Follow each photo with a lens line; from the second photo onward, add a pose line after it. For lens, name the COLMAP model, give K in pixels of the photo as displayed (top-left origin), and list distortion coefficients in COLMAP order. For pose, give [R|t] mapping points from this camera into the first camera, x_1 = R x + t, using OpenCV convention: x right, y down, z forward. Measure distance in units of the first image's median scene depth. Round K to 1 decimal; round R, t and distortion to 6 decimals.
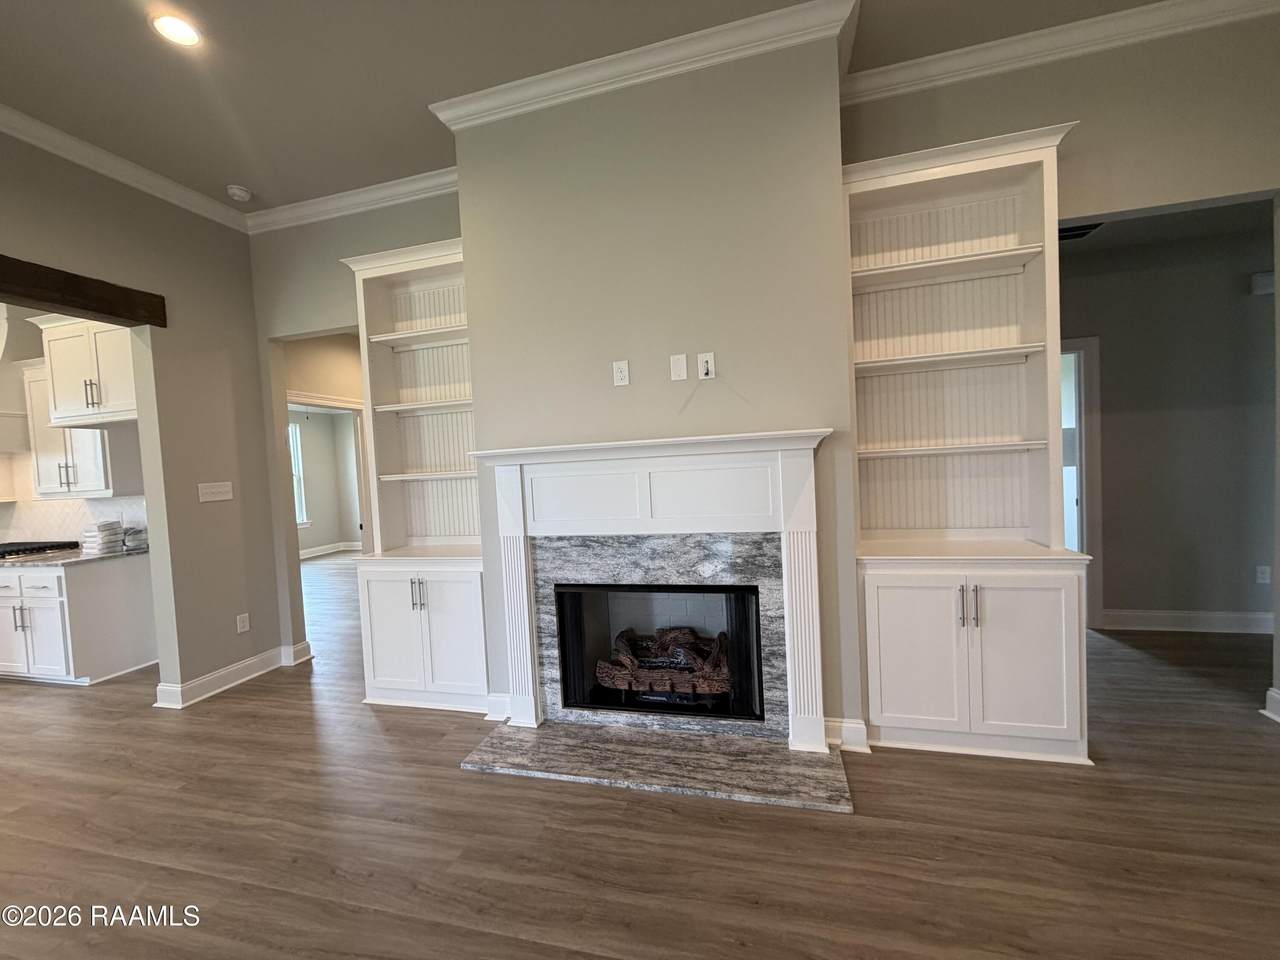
lens RADIAL K [[505.5, 0, 644.6], [0, 505.5, 484.1], [0, 0, 1]] dist [-0.000792, 0.000012]
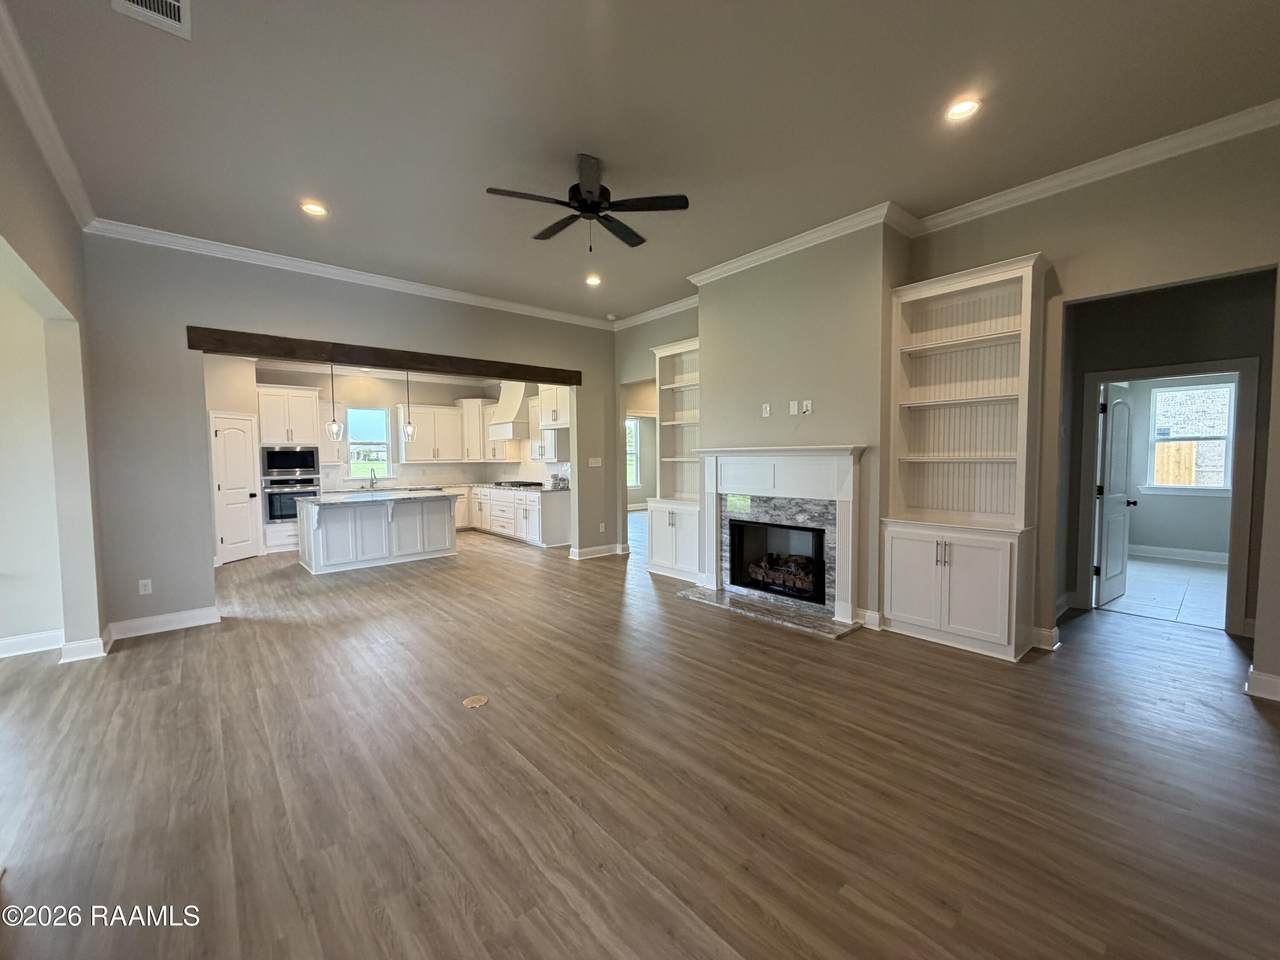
lens RADIAL K [[505.5, 0, 644.6], [0, 505.5, 484.1], [0, 0, 1]] dist [-0.000792, 0.000012]
pose [[0.825982, 0.073878, -0.558835, 0.621898], [-0.054080, 0.997187, 0.051895, -0.018142], [0.561097, -0.012643, 0.827654, -0.775523]]
